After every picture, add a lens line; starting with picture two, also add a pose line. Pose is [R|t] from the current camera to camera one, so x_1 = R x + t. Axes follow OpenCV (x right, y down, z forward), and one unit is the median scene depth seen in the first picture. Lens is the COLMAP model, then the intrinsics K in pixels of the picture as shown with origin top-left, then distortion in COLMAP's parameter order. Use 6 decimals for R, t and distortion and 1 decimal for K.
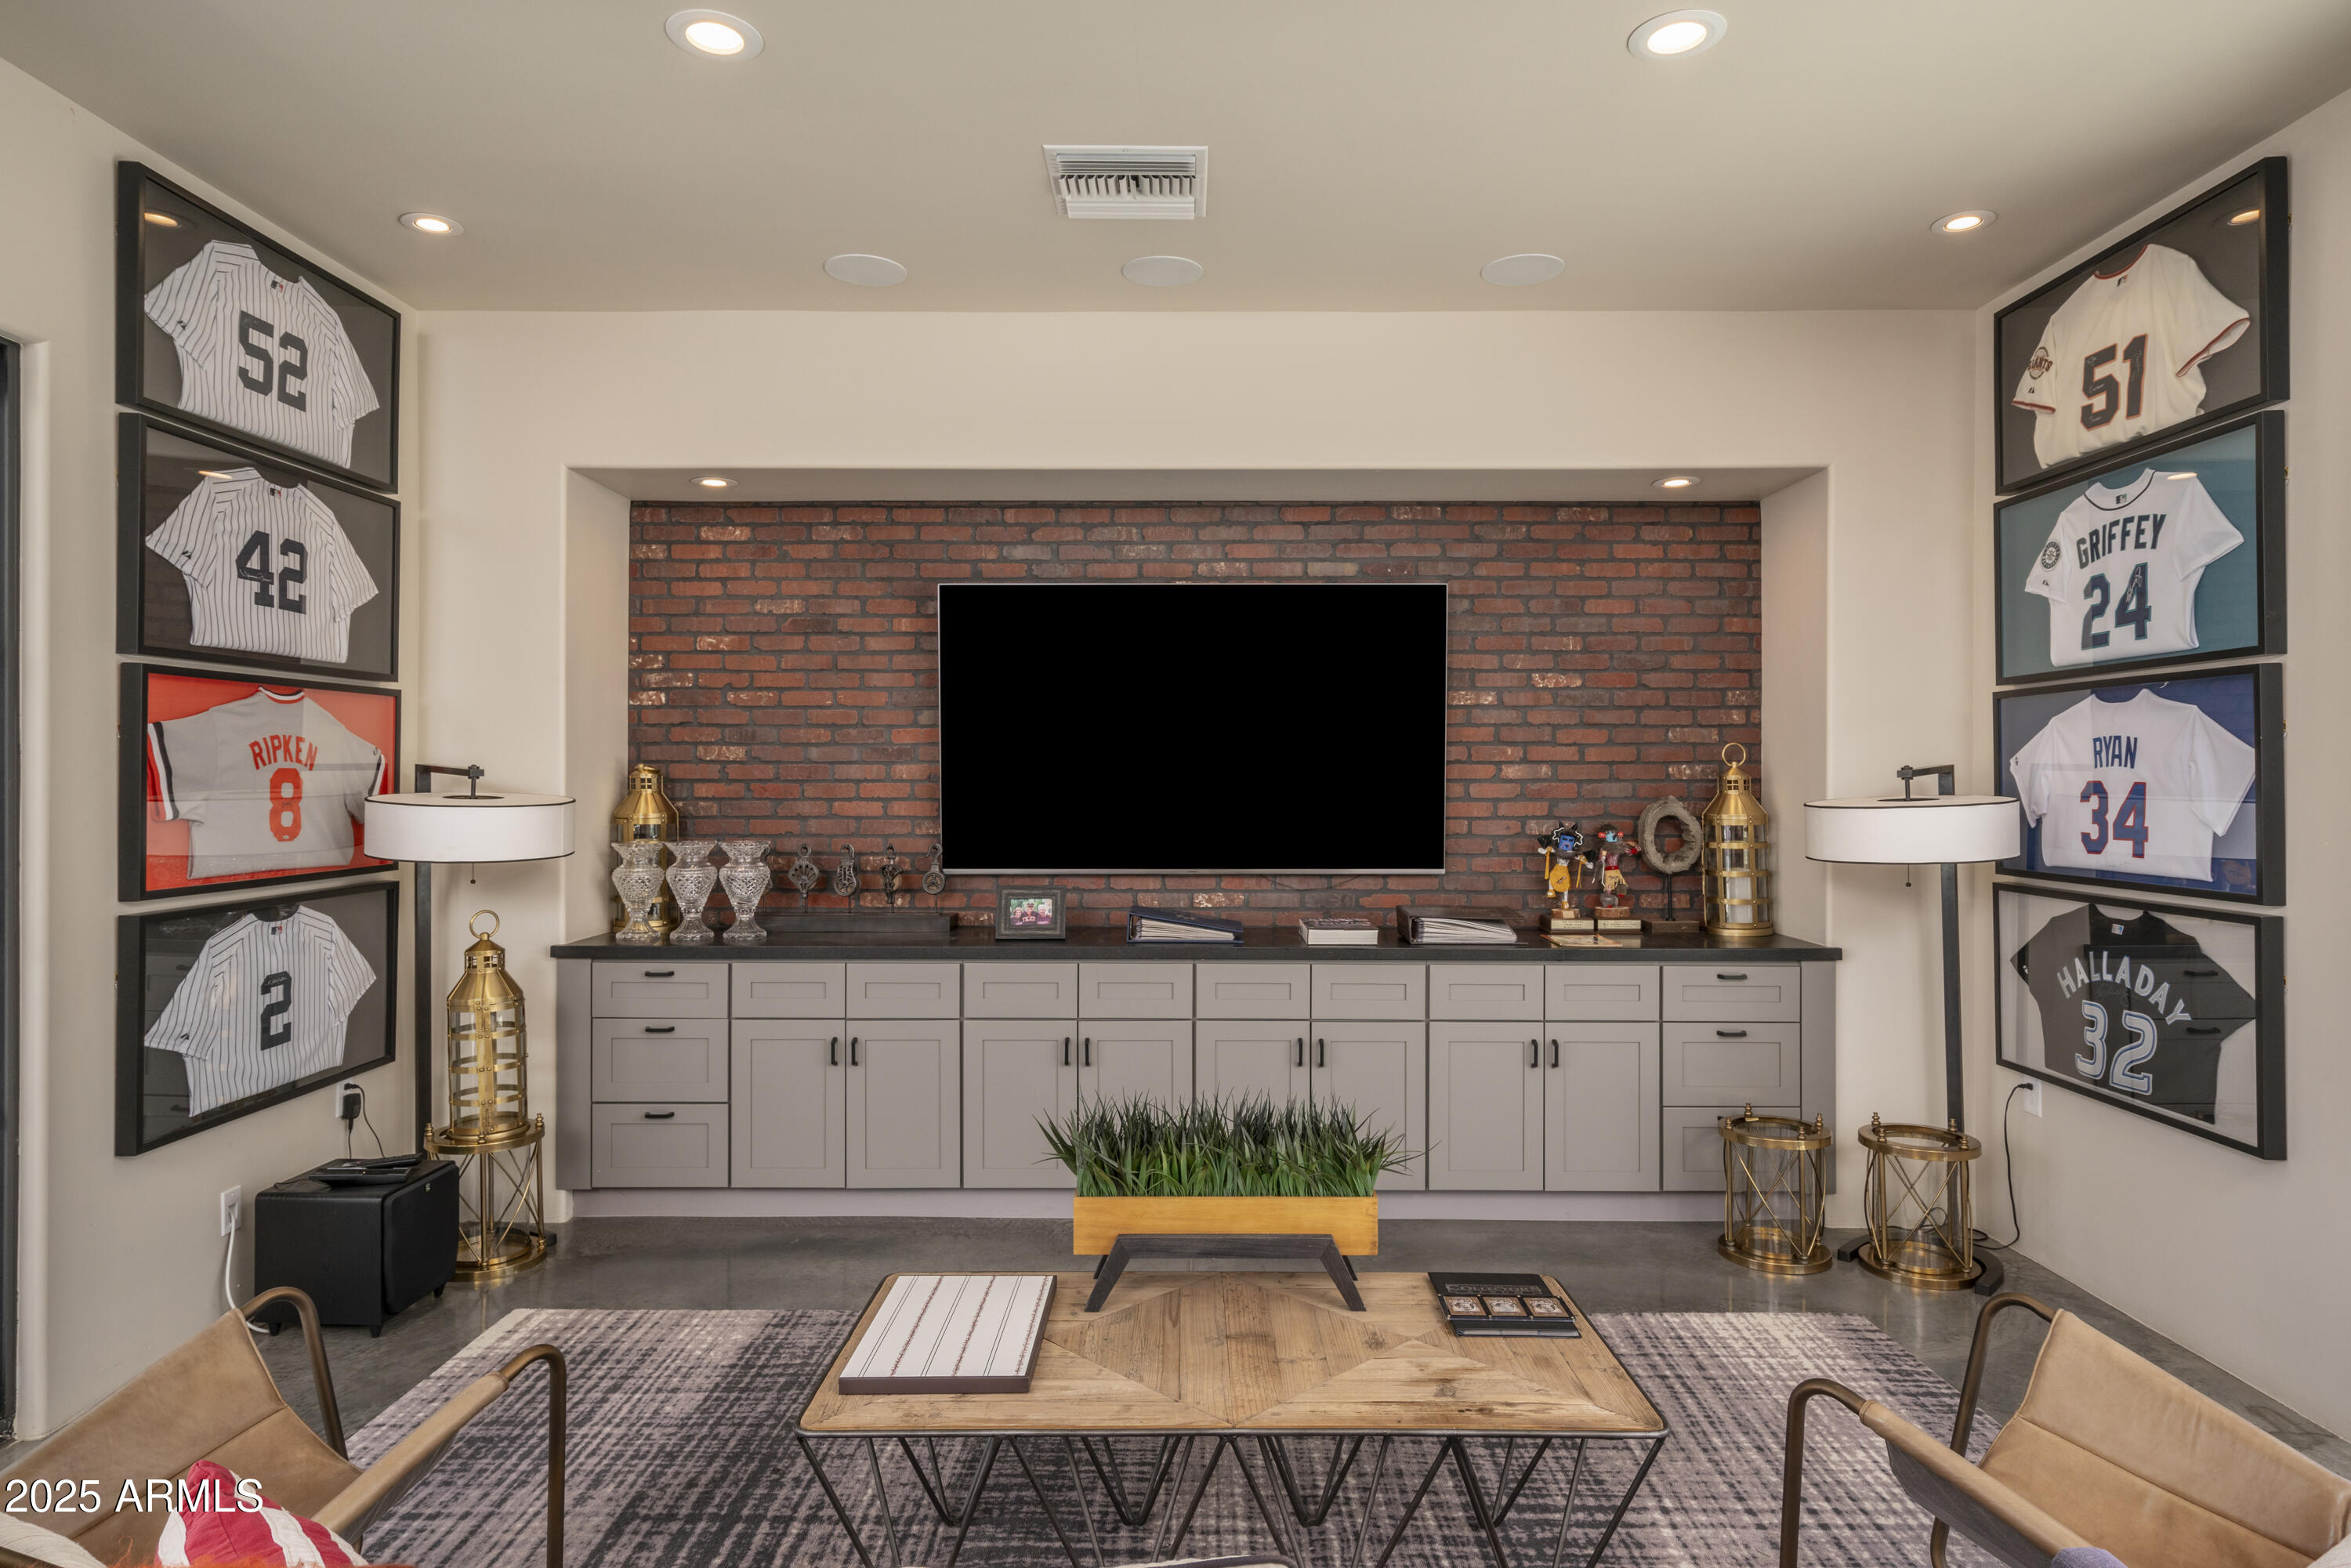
lens RADIAL K [[1343.8, 0, 1179.2], [0, 1343.8, 774.5], [0, 0, 1]] dist [0.001048, 0.000551]
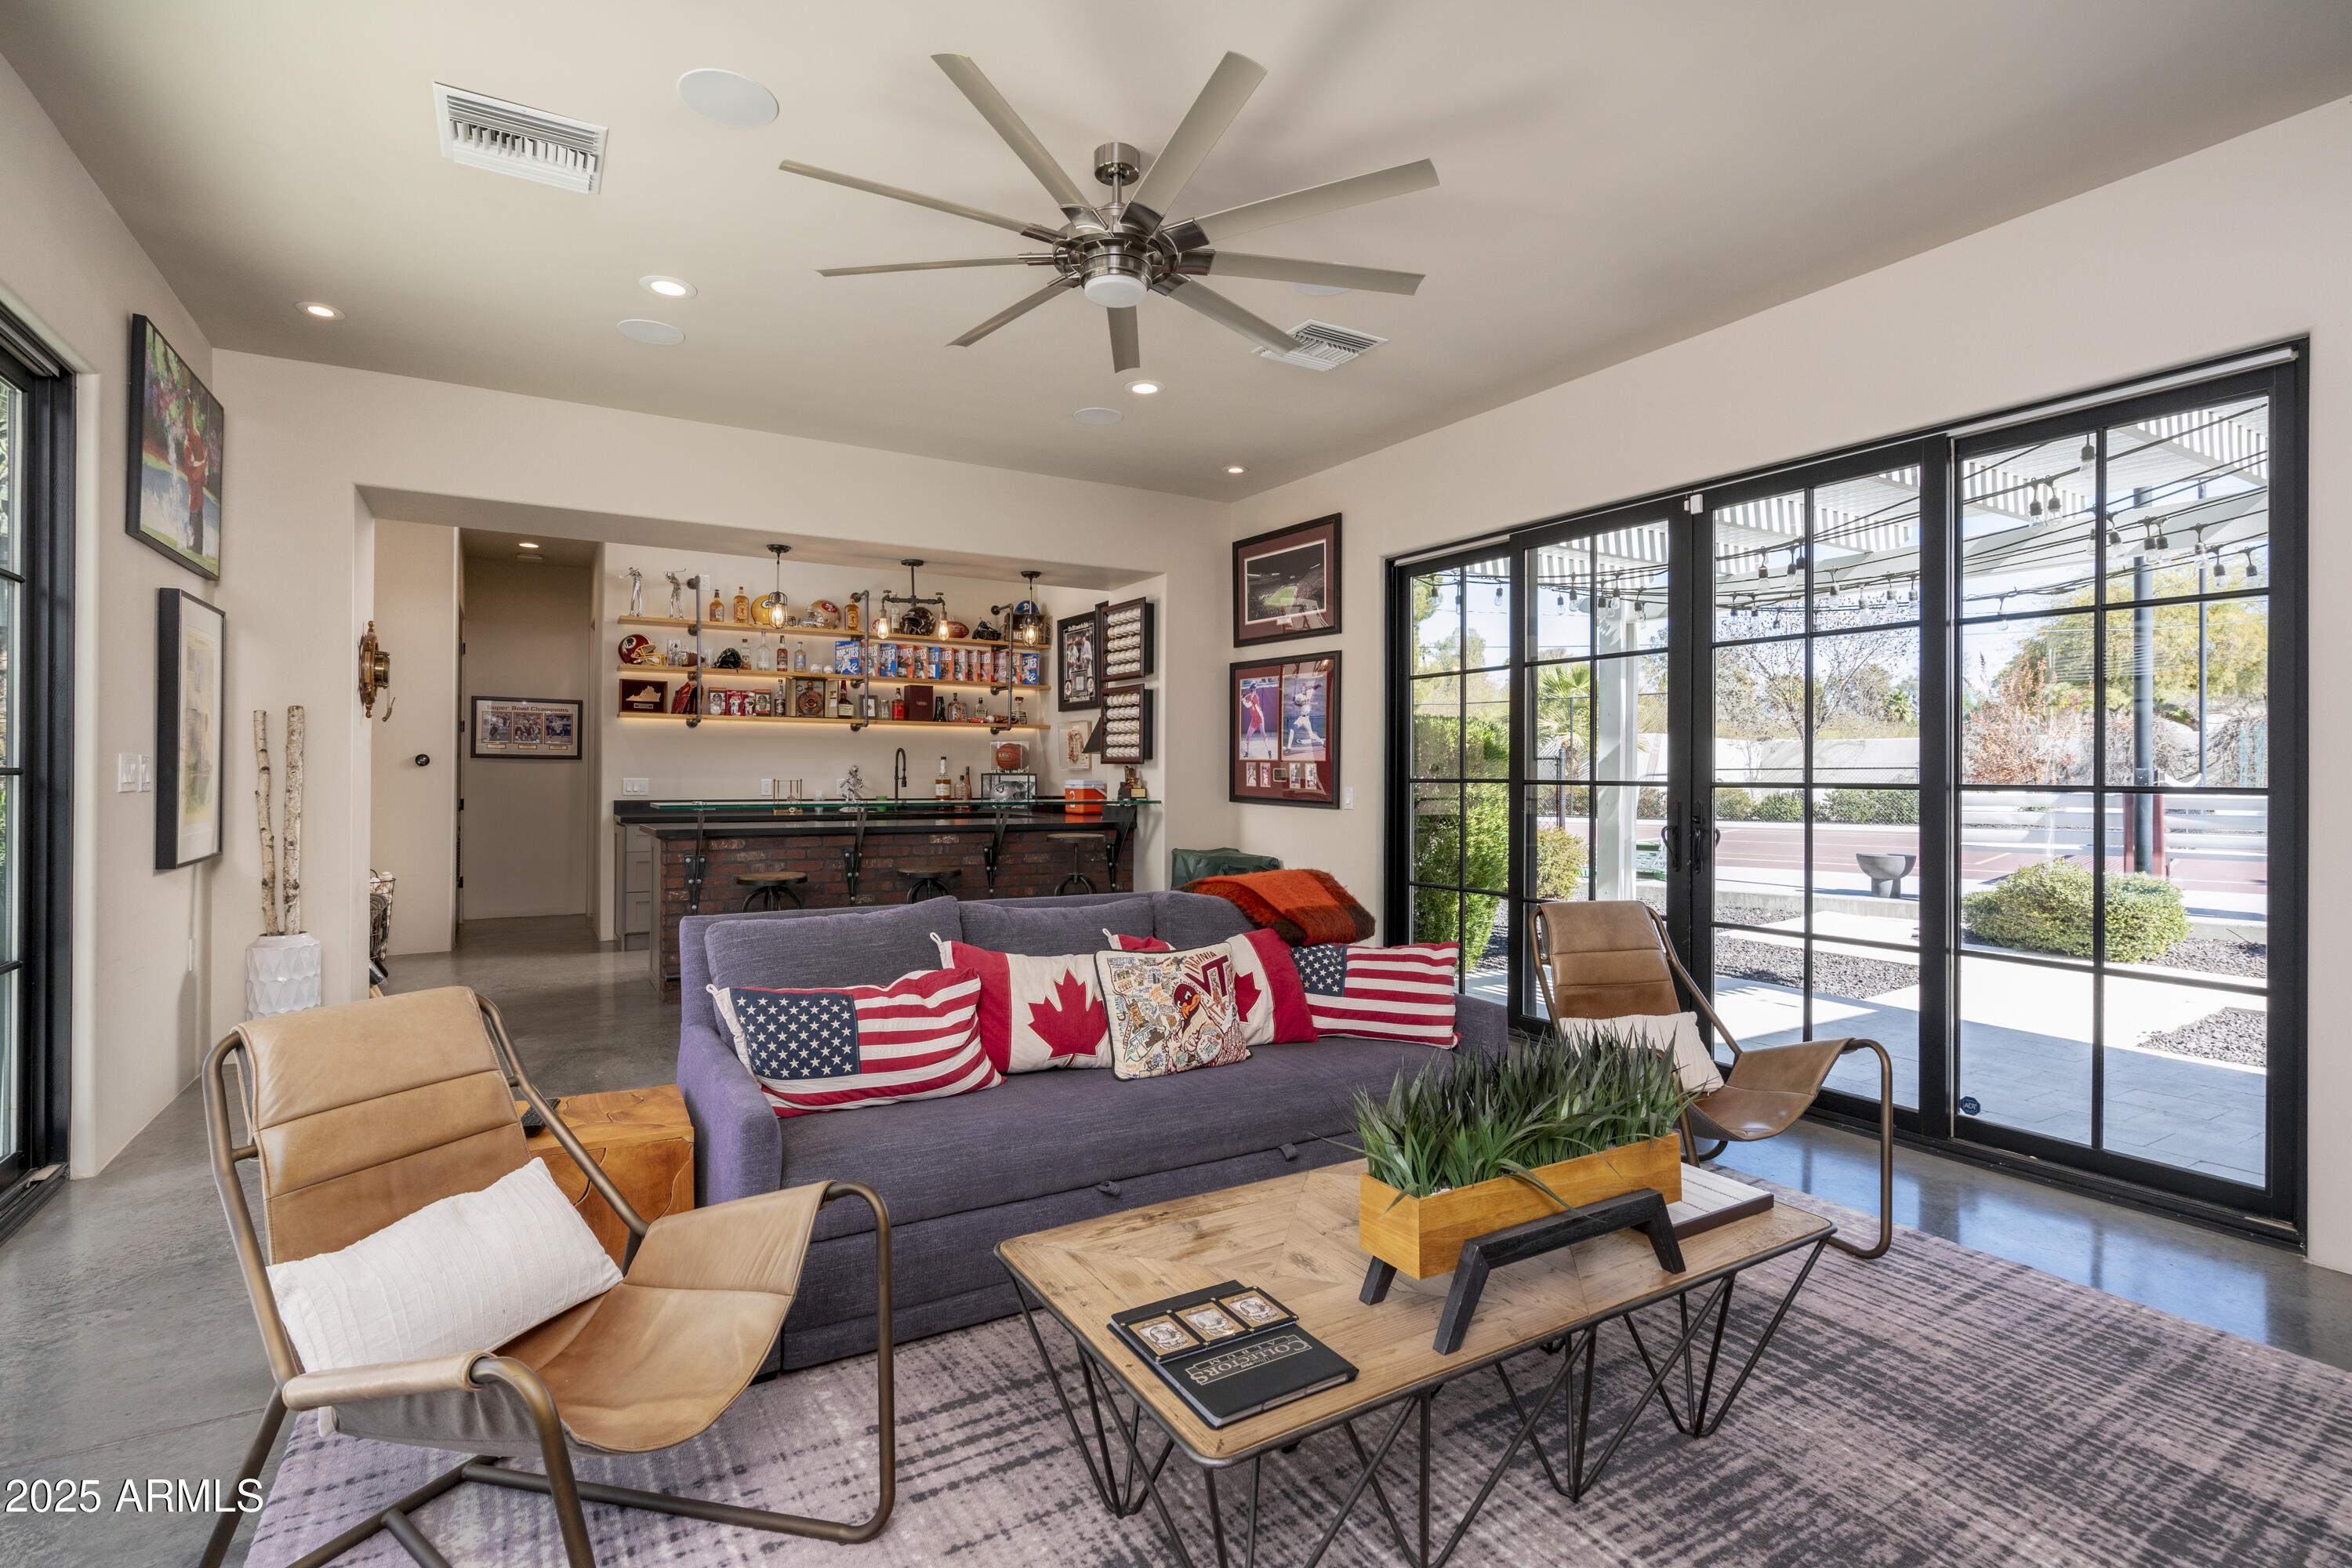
lens RADIAL K [[1101.8, 0, 1172.8], [0, 1101.8, 781.0], [0, 0, 1]] dist [-0.000170, 0.000424]
pose [[-0.853197, -0.003388, -0.521578, 0.390762], [-0.004336, 0.999990, 0.000598, 0.059152], [0.521571, 0.002772, -0.853203, 1.012807]]
